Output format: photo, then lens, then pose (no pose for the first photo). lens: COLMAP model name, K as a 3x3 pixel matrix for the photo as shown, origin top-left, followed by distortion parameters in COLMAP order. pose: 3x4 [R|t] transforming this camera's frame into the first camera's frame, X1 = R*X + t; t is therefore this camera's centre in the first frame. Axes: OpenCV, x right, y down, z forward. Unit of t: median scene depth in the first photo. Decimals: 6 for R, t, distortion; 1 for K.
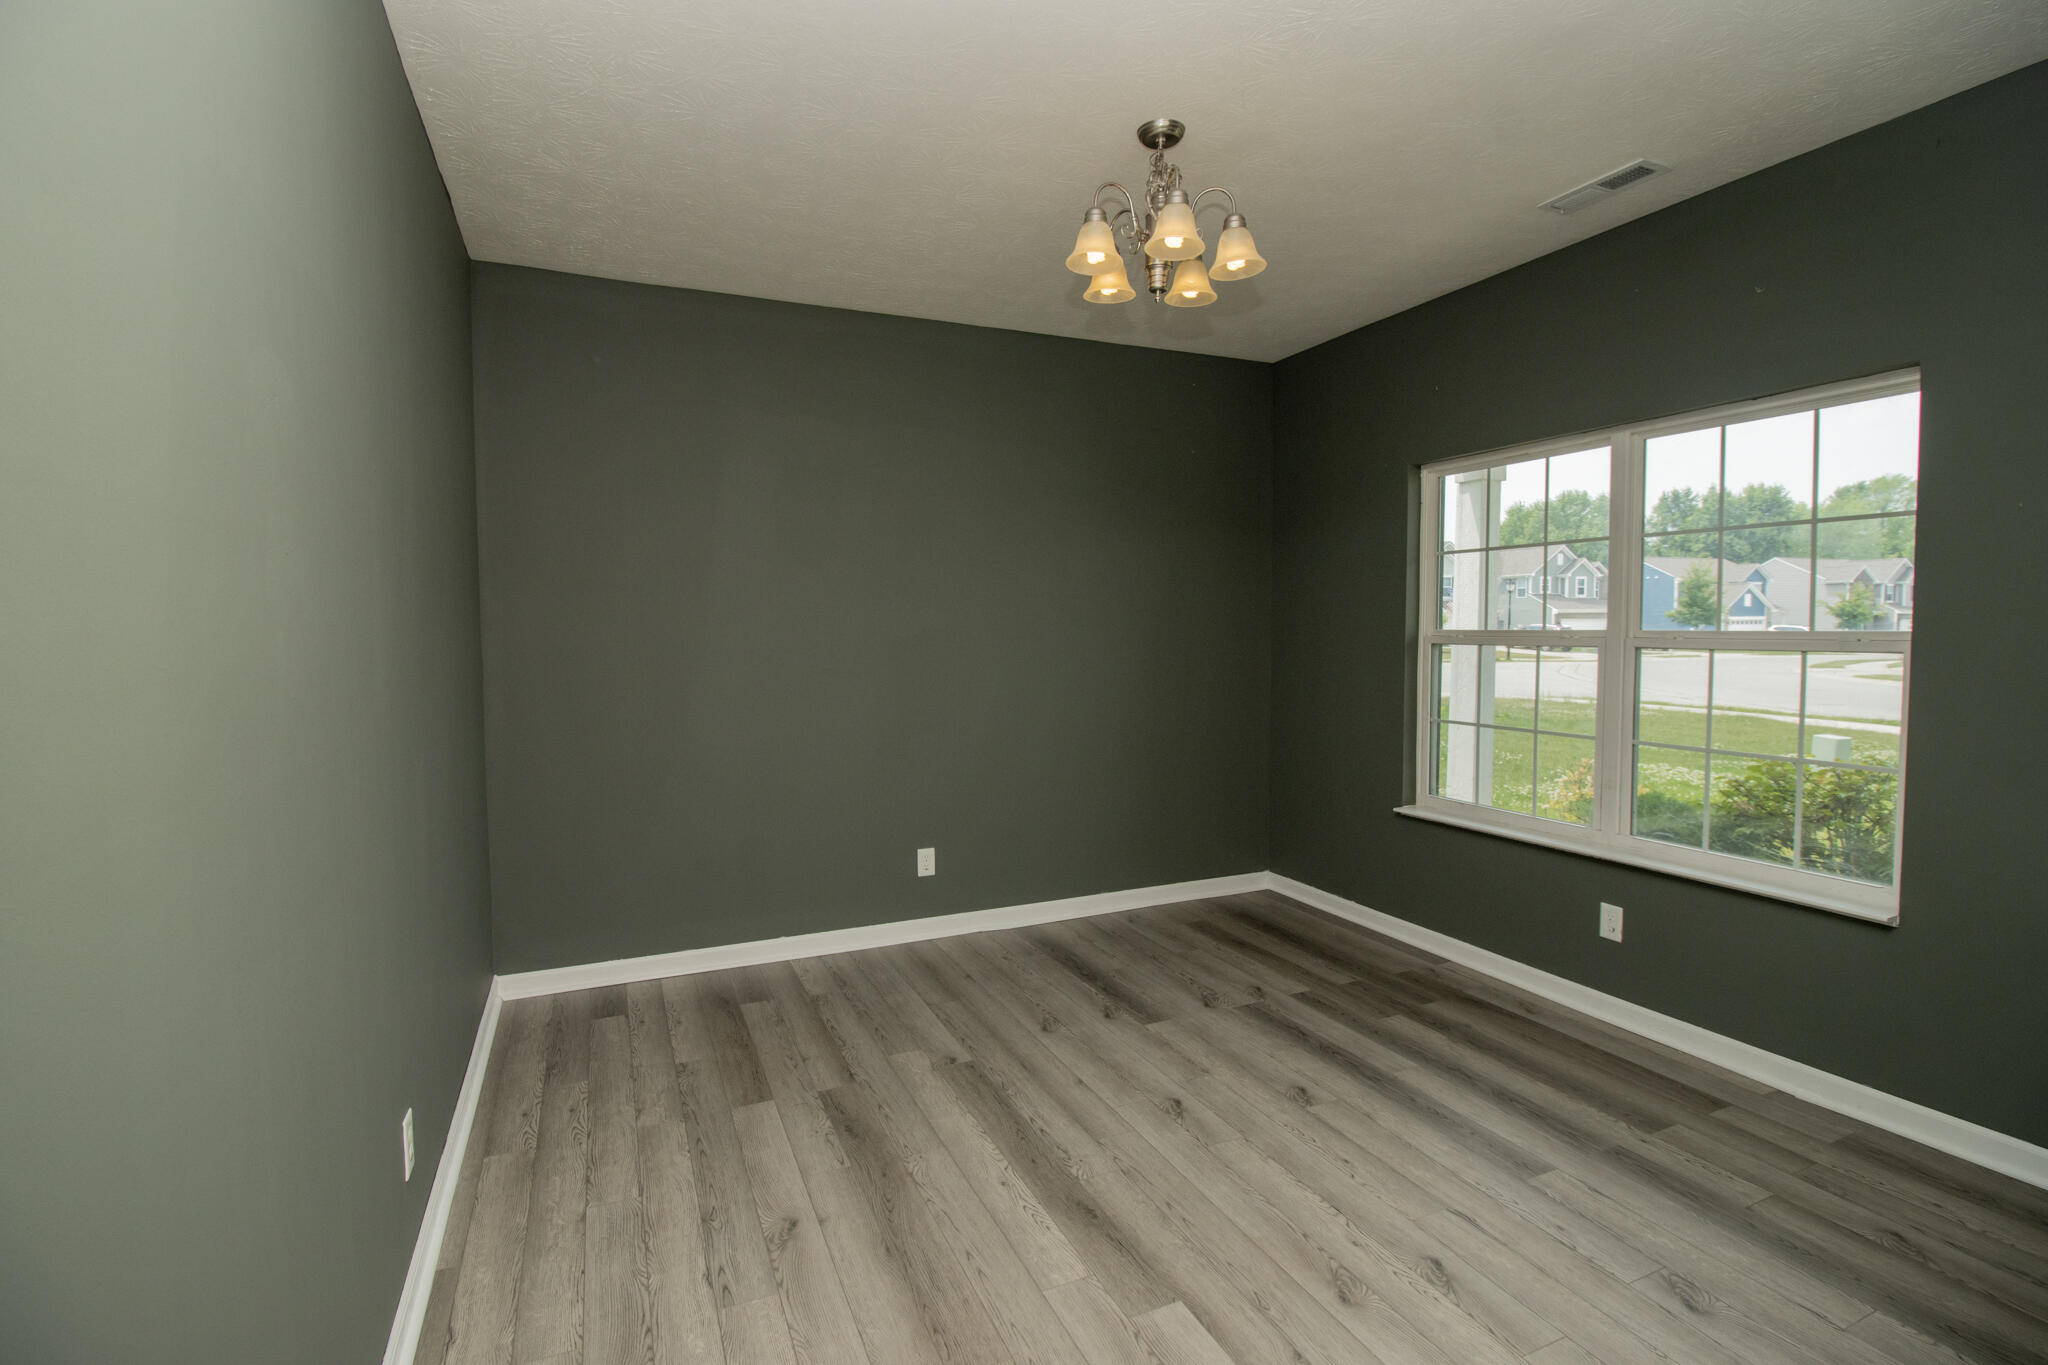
lens RADIAL K [[962.5, 0, 1024.0], [0, 962.5, 682.5], [0, 0, 1]] dist [-0.008665, -0.000630]
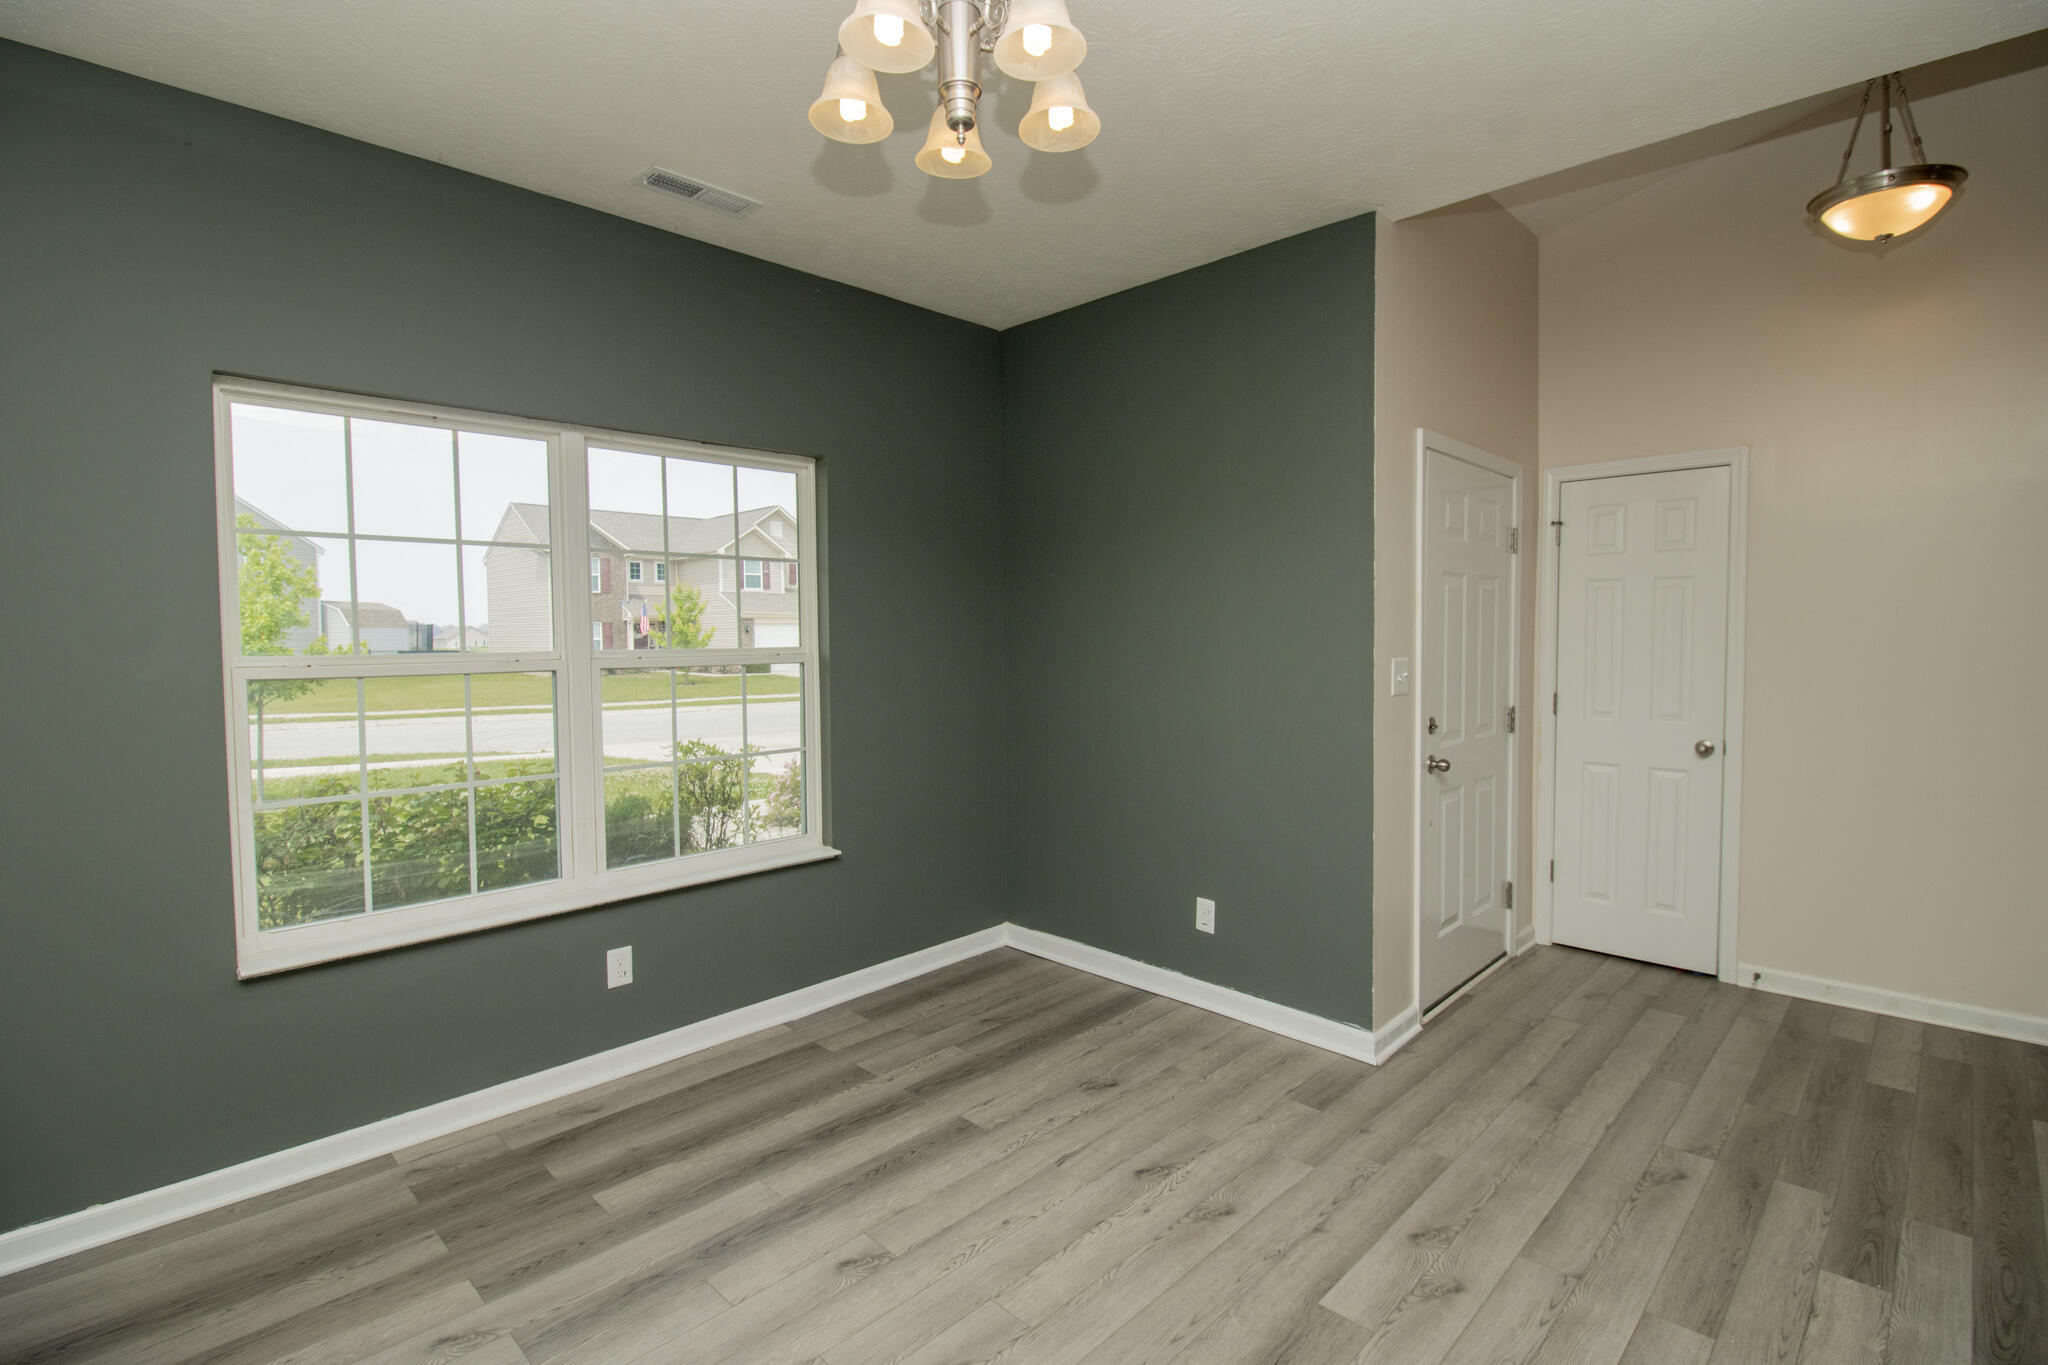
lens RADIAL K [[962.5, 0, 1024.0], [0, 962.5, 682.5], [0, 0, 1]] dist [-0.008665, -0.000630]
pose [[-0.376886, -0.036681, 0.925533, -0.426134], [0.064766, 0.995726, 0.065836, -0.065387], [-0.923992, 0.084756, -0.372900, 1.081693]]
